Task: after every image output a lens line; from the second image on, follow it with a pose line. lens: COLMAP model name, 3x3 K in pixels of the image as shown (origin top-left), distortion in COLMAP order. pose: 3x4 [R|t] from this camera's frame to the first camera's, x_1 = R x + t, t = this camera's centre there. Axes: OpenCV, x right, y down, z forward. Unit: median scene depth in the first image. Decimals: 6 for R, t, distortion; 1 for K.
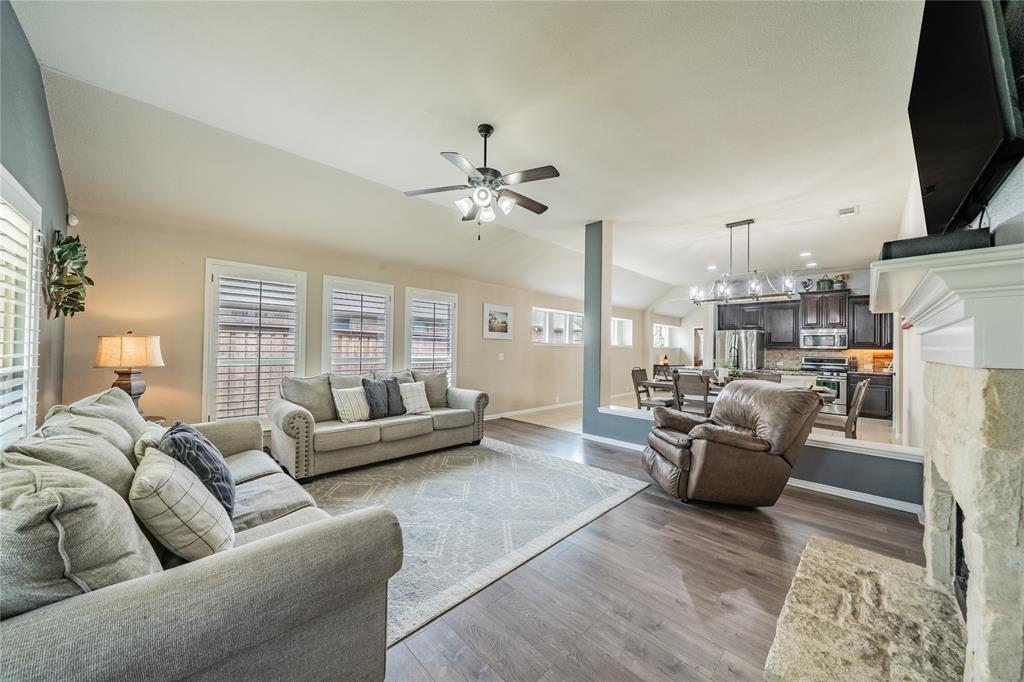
lens RADIAL K [[354.4, 0, 508.6], [0, 354.4, 344.4], [0, 0, 1]] dist [-0.002741, -0.000243]
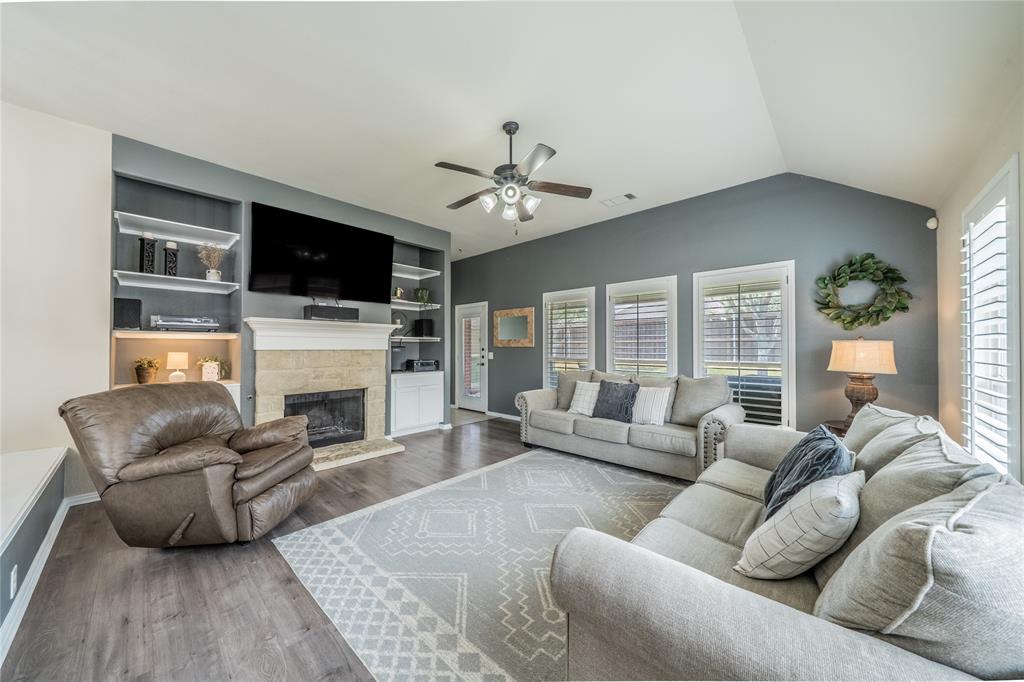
lens RADIAL K [[354.4, 0, 501.5], [0, 354.4, 341.9], [0, 0, 1]] dist [-0.002741, -0.000243]
pose [[-0.999664, -0.016470, -0.020036, -0.019553], [-0.015959, 0.999550, -0.025405, 0.014227], [0.020445, -0.025077, -0.999476, 1.310751]]
